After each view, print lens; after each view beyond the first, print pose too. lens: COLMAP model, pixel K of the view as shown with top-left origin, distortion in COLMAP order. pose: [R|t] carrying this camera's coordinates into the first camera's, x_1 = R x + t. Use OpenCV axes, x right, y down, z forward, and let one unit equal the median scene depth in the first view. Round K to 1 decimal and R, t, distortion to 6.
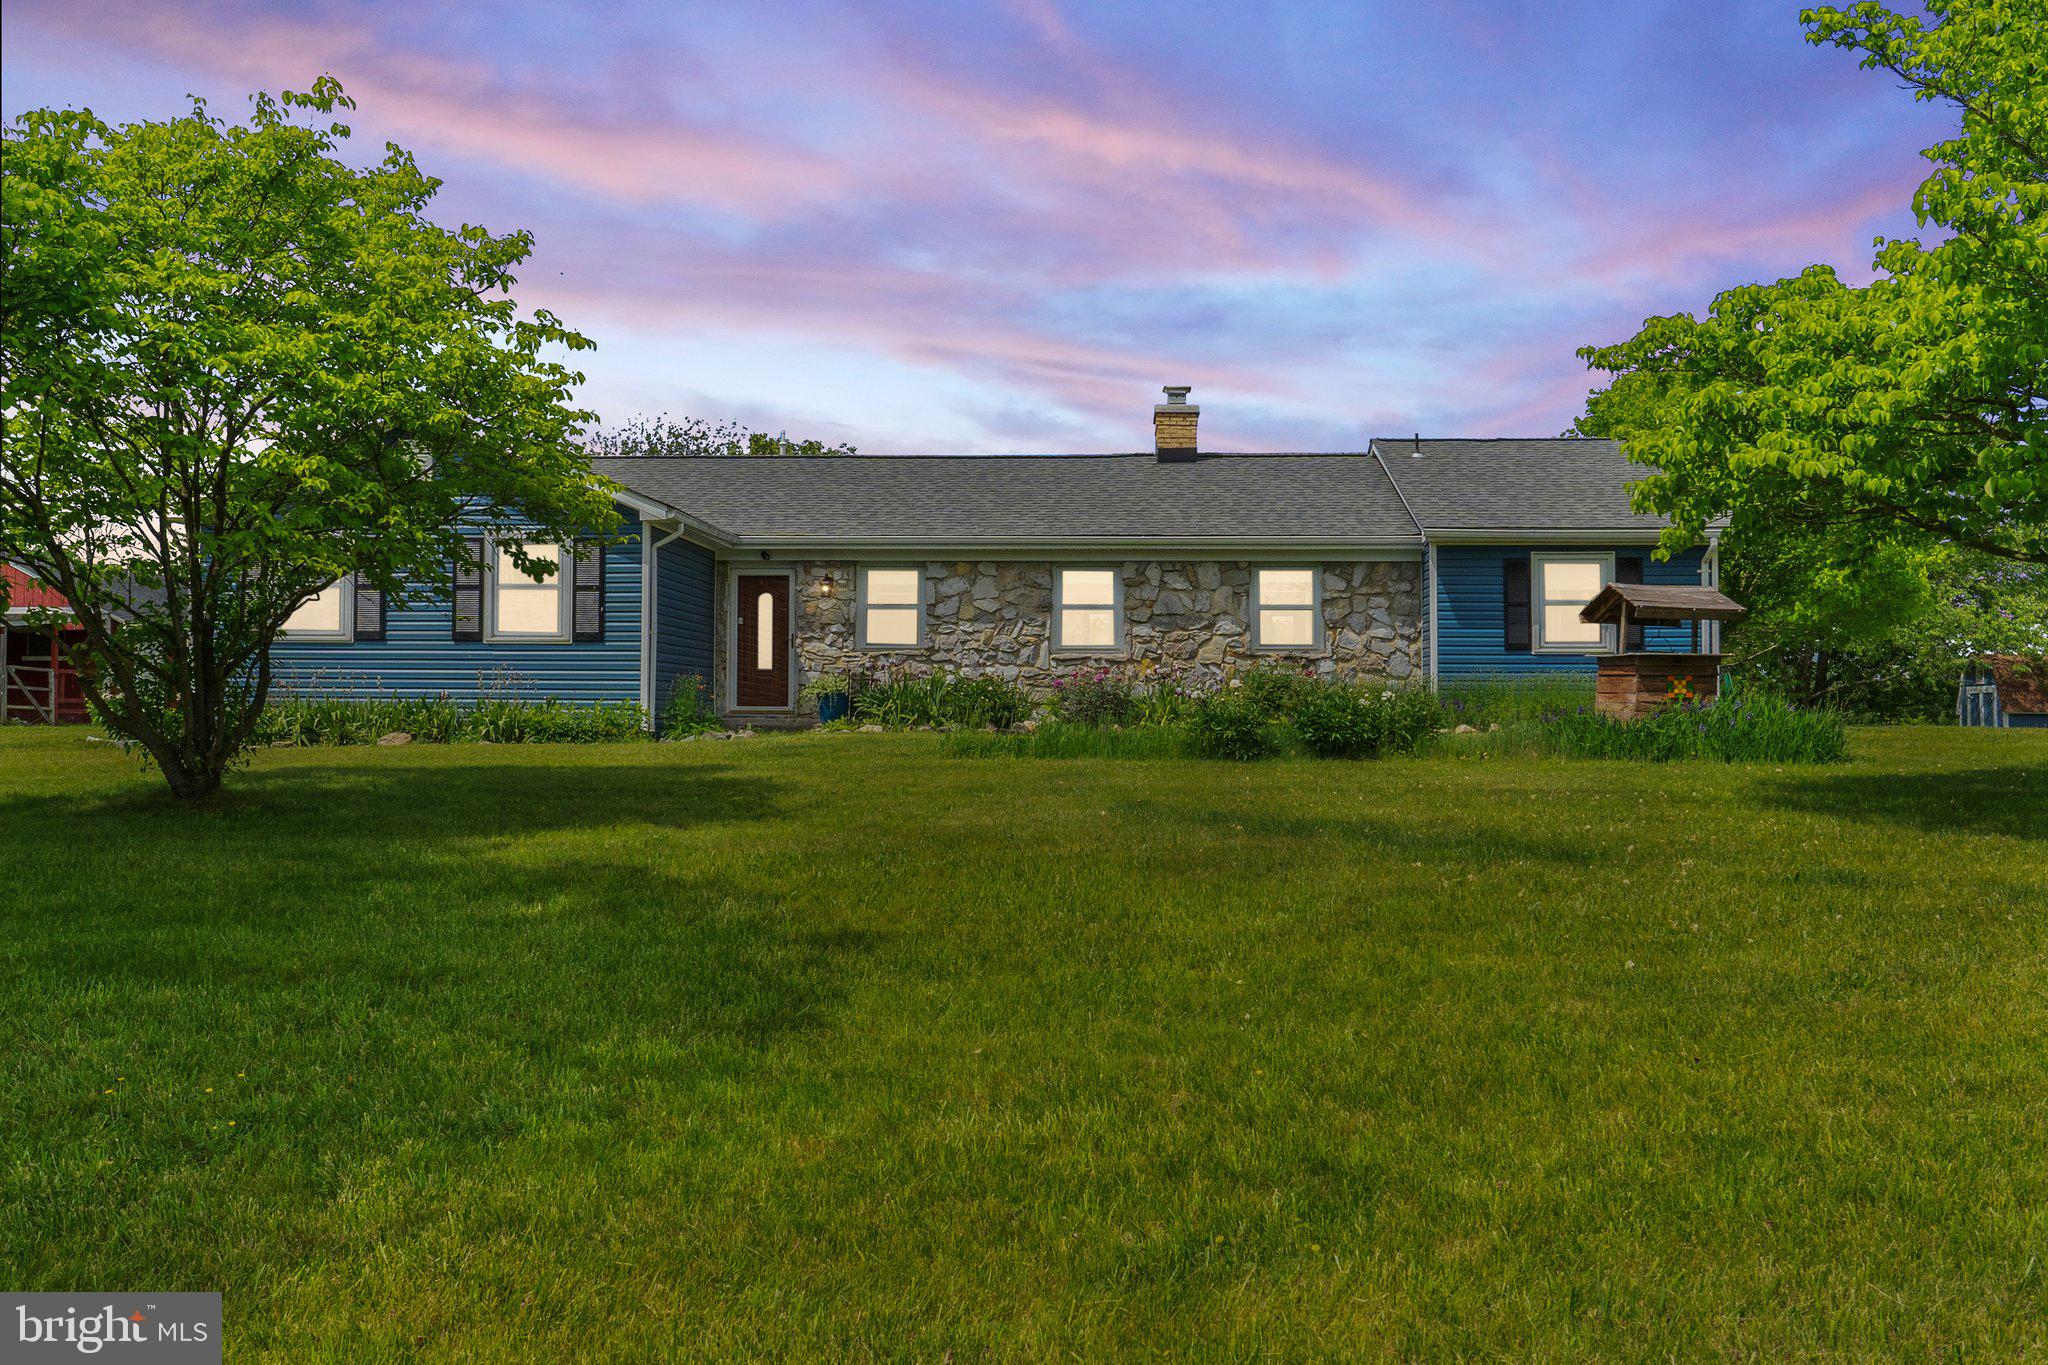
lens RADIAL K [[1755.2, 0, 1024.0], [0, 1755.2, 682.5], [0, 0, 1]] dist [-0.003623, -0.000887]
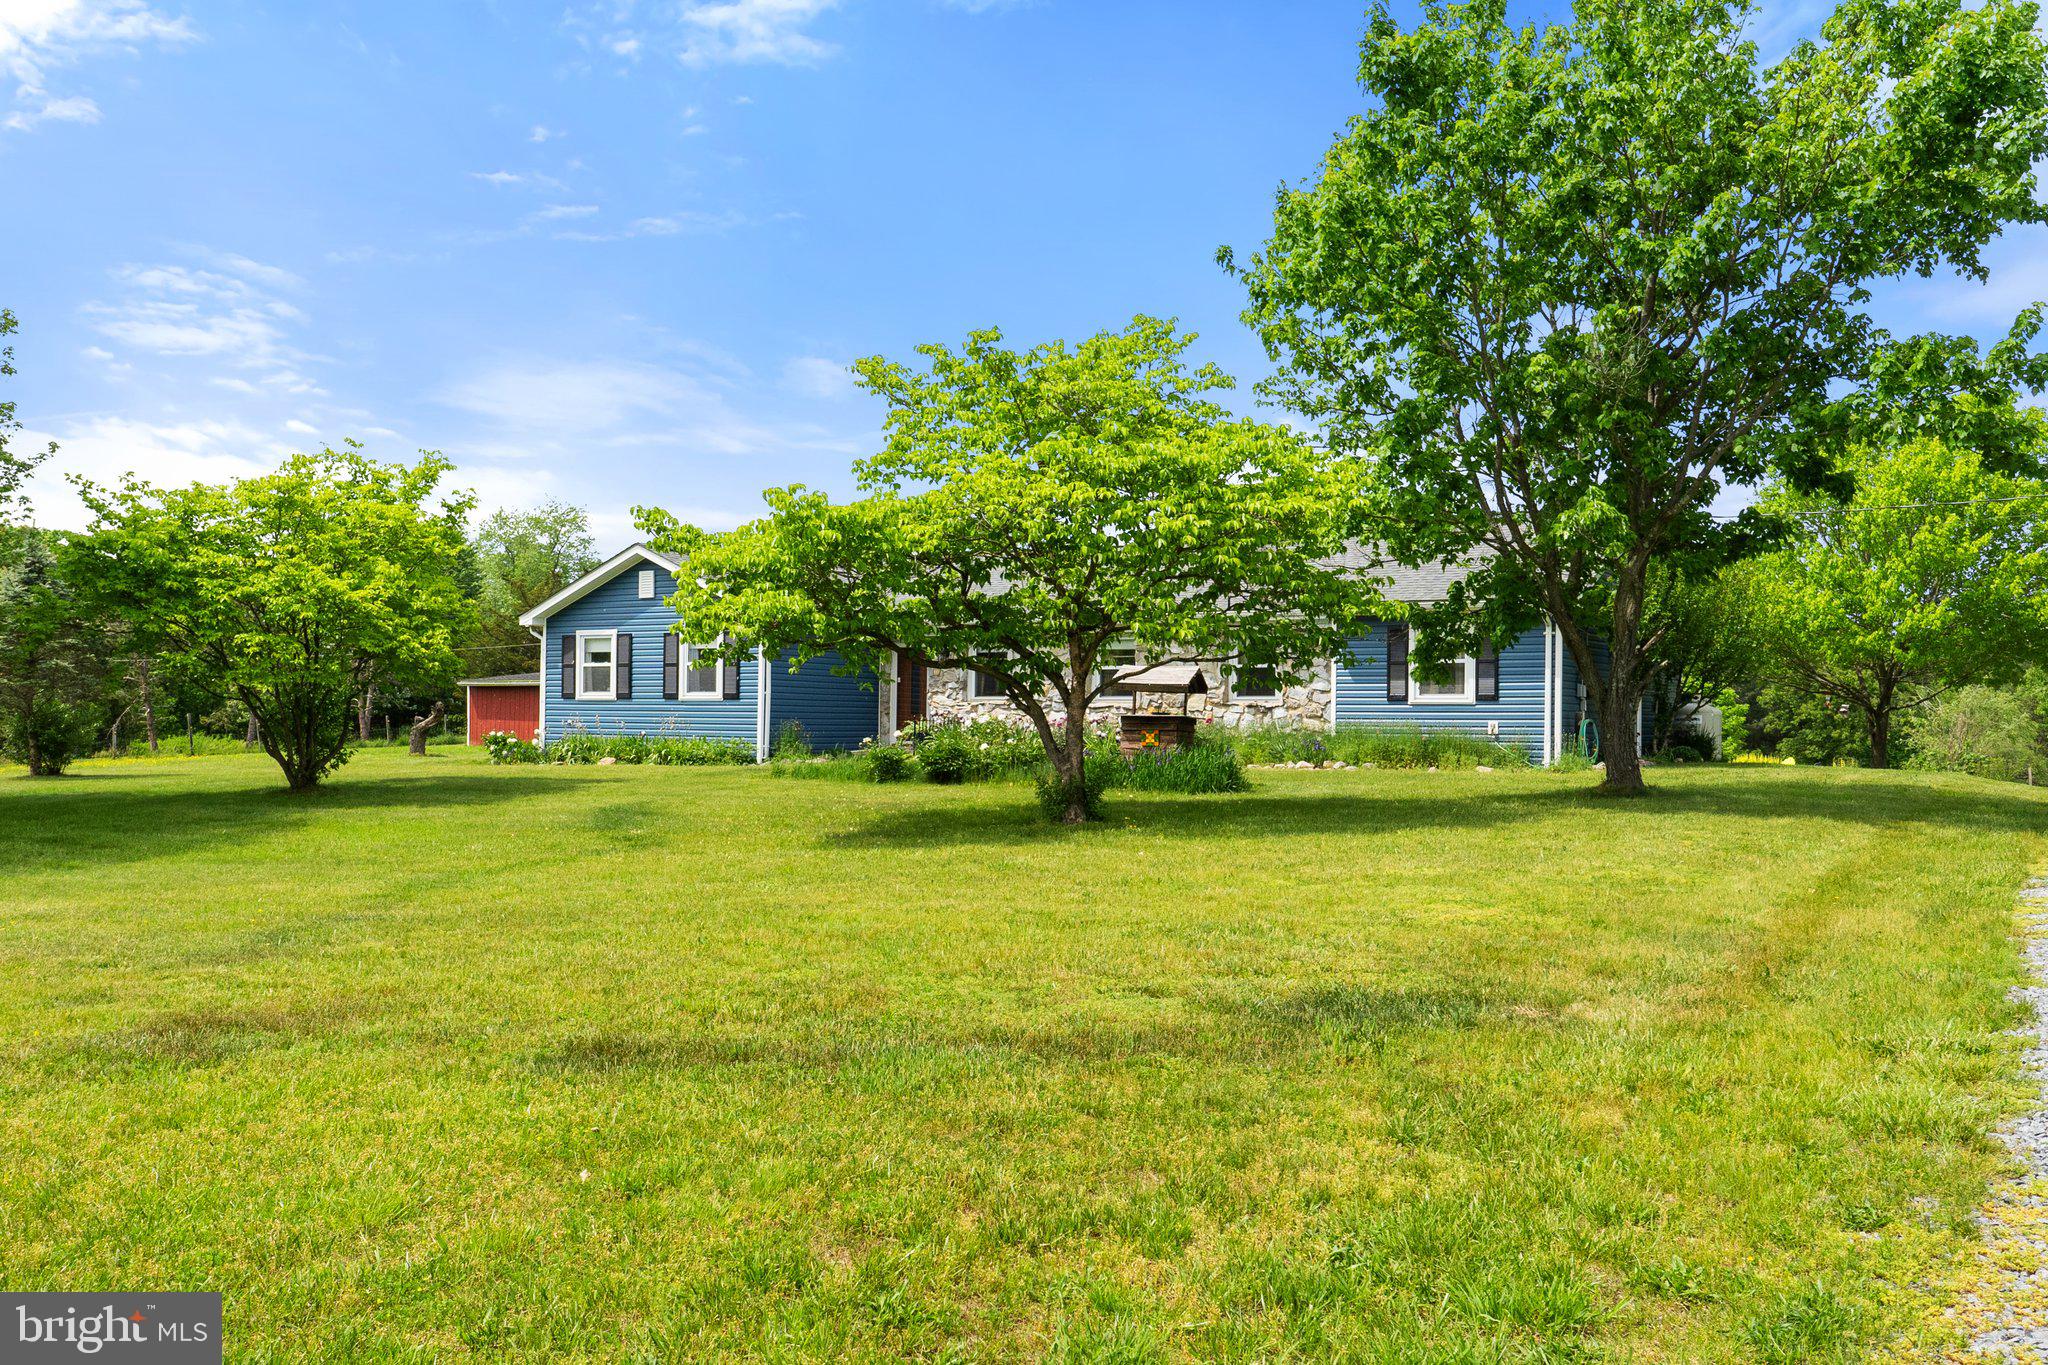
lens RADIAL K [[1726.9, 0, 1024.0], [0, 1726.9, 682.5], [0, 0, 1]] dist [0.056145, 0.001694]
pose [[0.889634, -0.008604, -0.456593, 0.583520], [0.002627, 0.999902, -0.013725, -0.014758], [0.456666, 0.011011, 0.889570, -0.188735]]
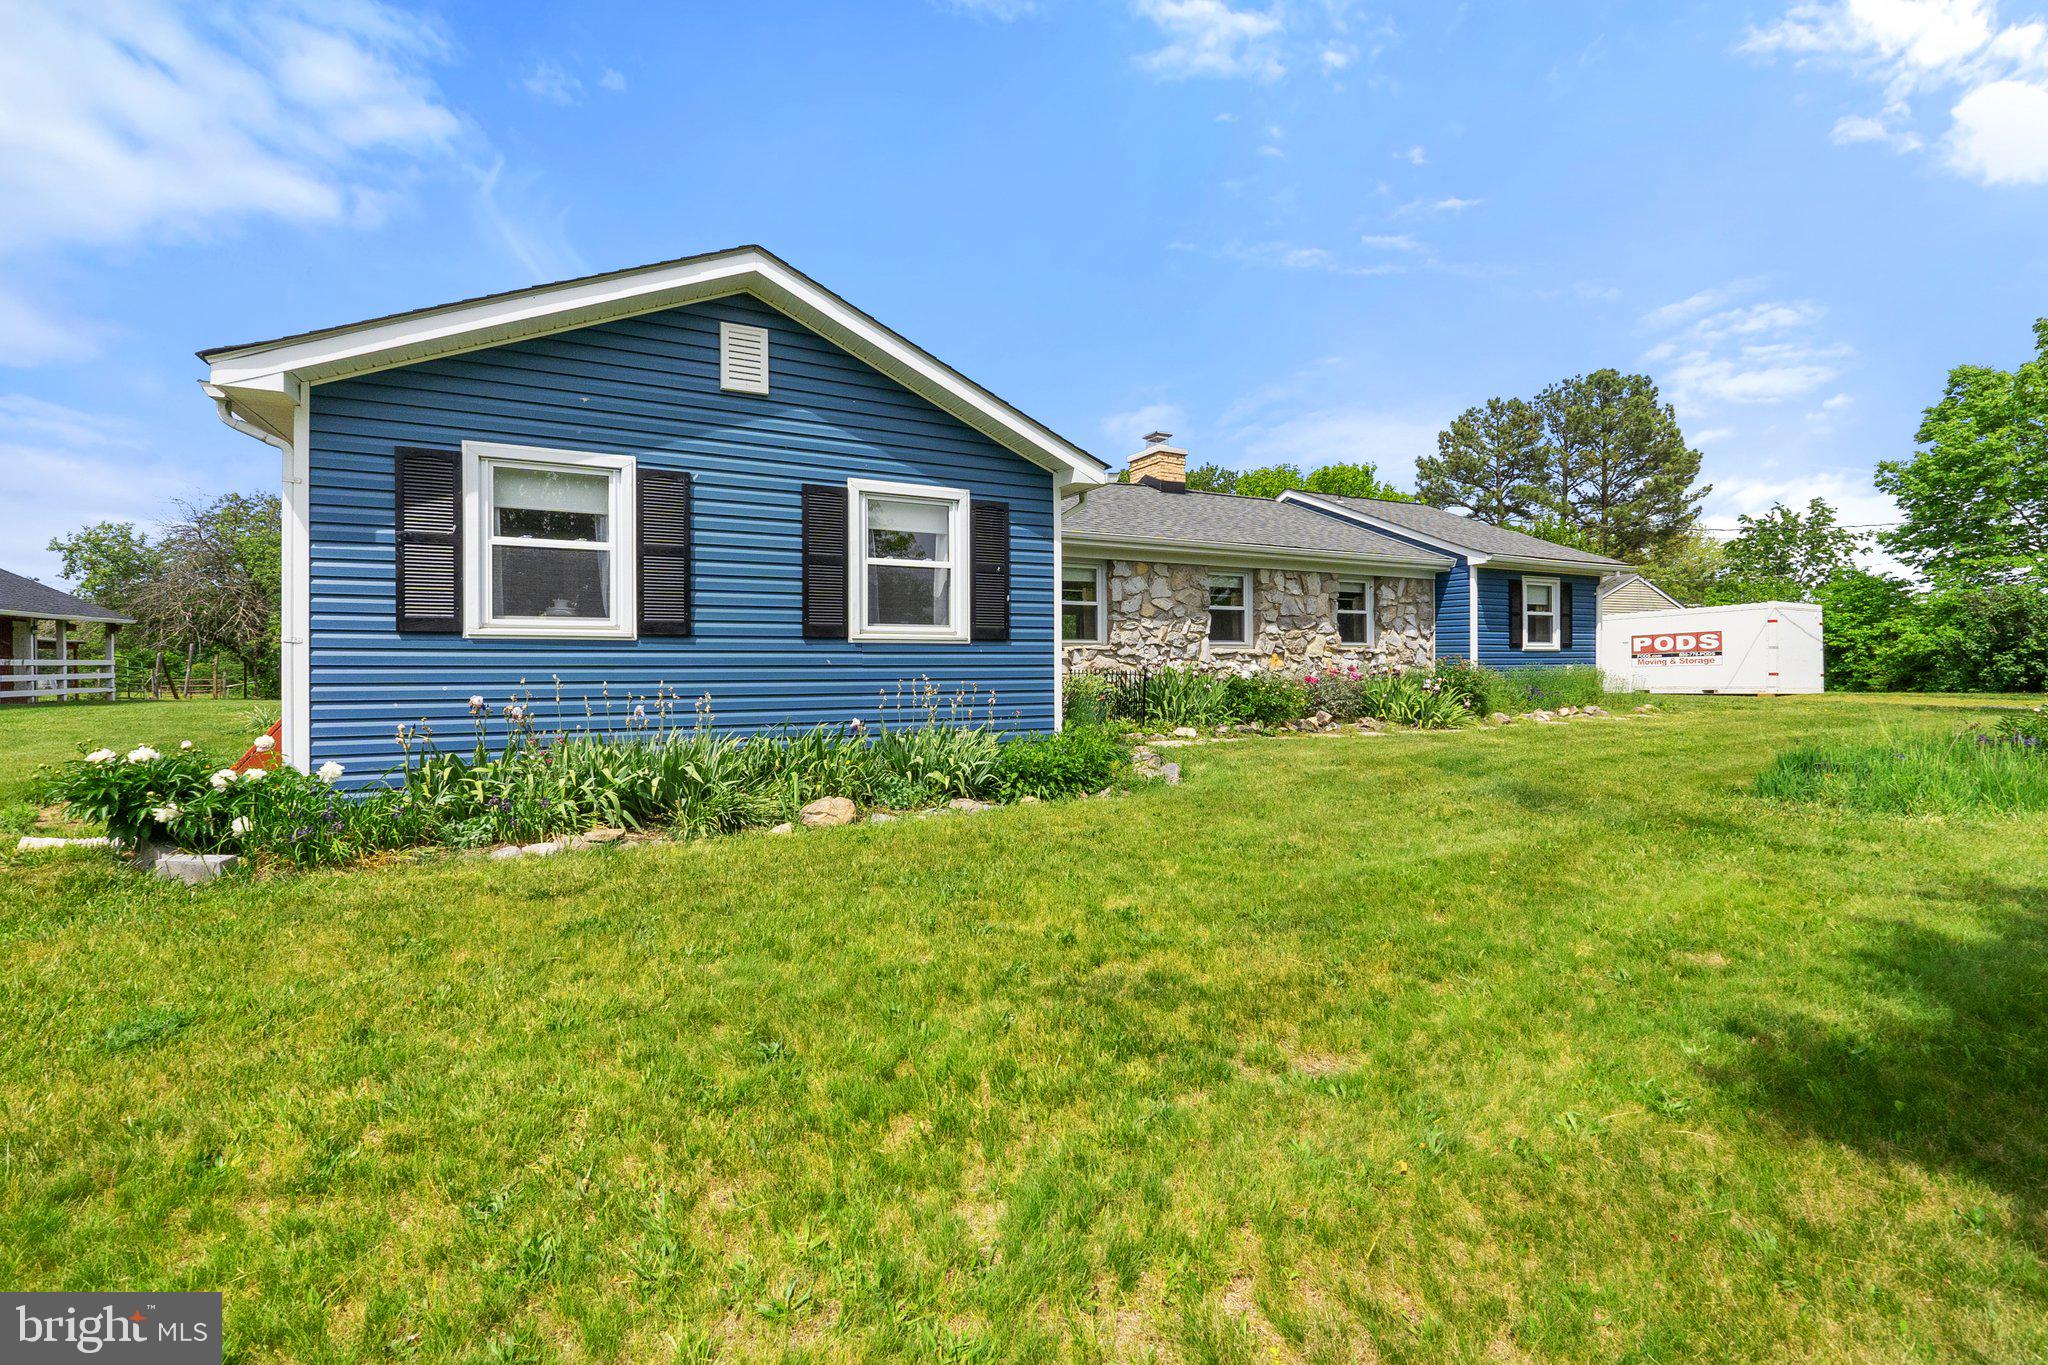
lens RADIAL K [[853.0, 0, 998.2], [0, 853.0, 664.0], [0, 0, 1]] dist [-0.001604, -0.000195]
pose [[0.856318, -0.009958, 0.516352, -0.379628], [-0.003100, 0.999697, 0.024421, -0.019813], [-0.516439, -0.022513, 0.856028, 0.610979]]
